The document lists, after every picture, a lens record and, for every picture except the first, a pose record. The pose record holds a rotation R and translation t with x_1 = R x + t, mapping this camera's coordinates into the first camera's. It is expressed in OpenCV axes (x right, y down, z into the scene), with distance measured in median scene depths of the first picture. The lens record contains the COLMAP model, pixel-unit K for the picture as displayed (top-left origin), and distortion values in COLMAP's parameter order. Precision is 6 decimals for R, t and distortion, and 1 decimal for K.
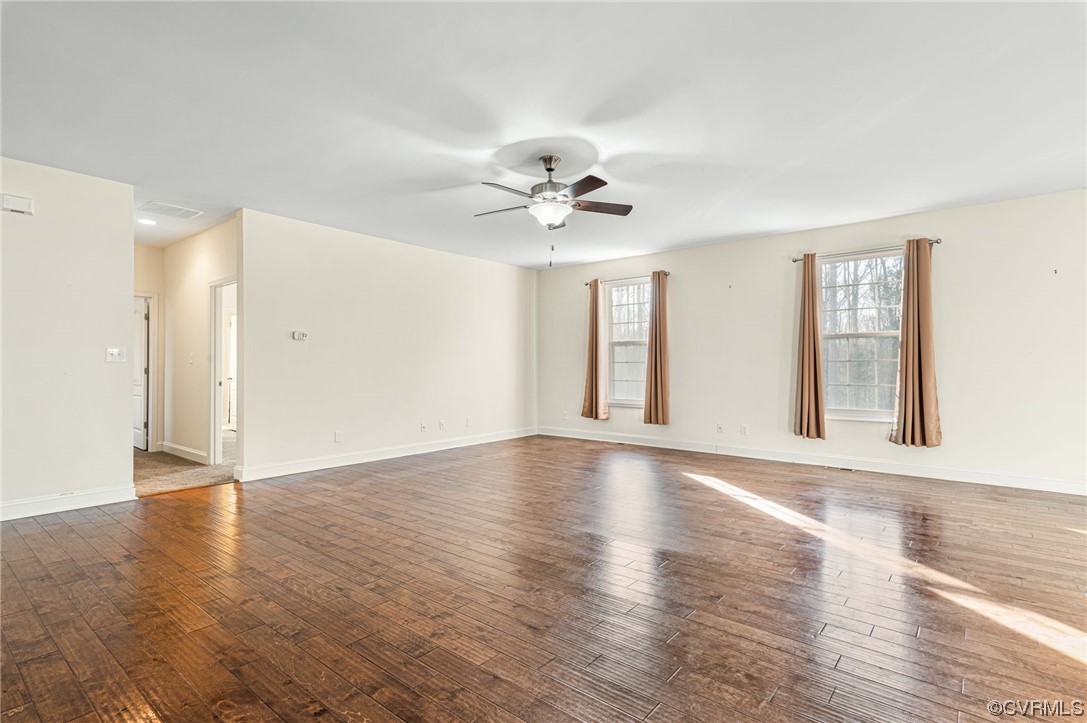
lens RADIAL K [[545.7, 0, 542.2], [0, 545.7, 363.1], [0, 0, 1]] dist [-0.000986, 0.000745]
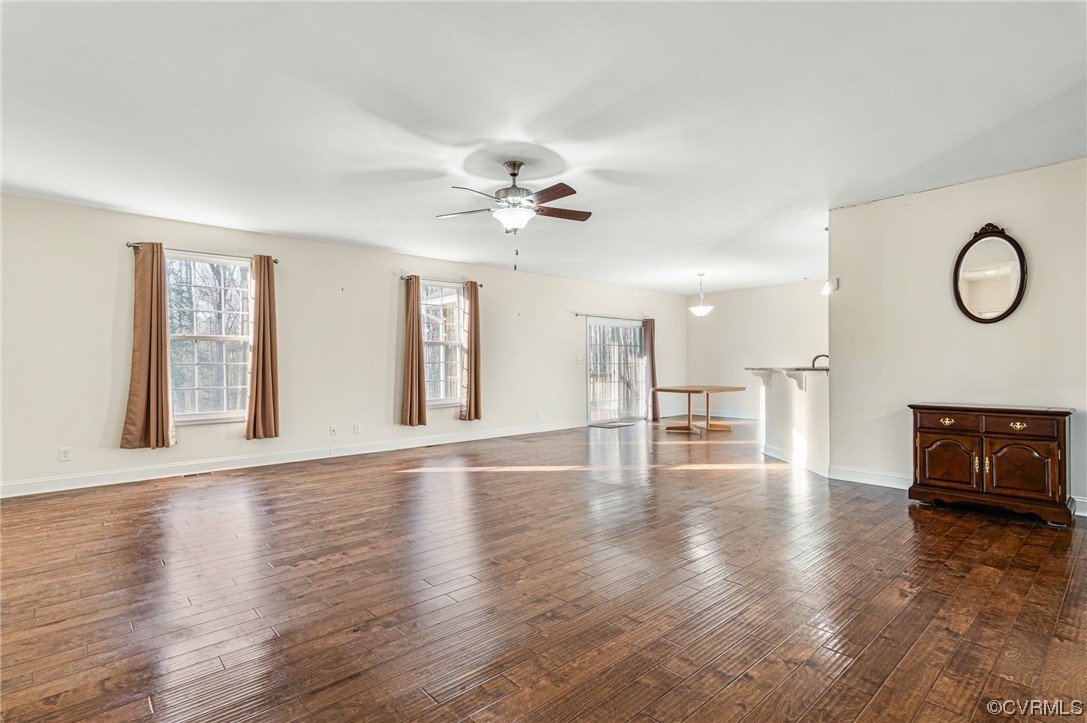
lens RADIAL K [[545.7, 0, 542.2], [0, 545.7, 363.1], [0, 0, 1]] dist [-0.000986, 0.000745]
pose [[0.112730, 0.004828, 0.993614, -0.754512], [0.003185, 0.999981, -0.005221, 0.004304], [-0.993621, 0.003753, 0.112712, 0.629634]]
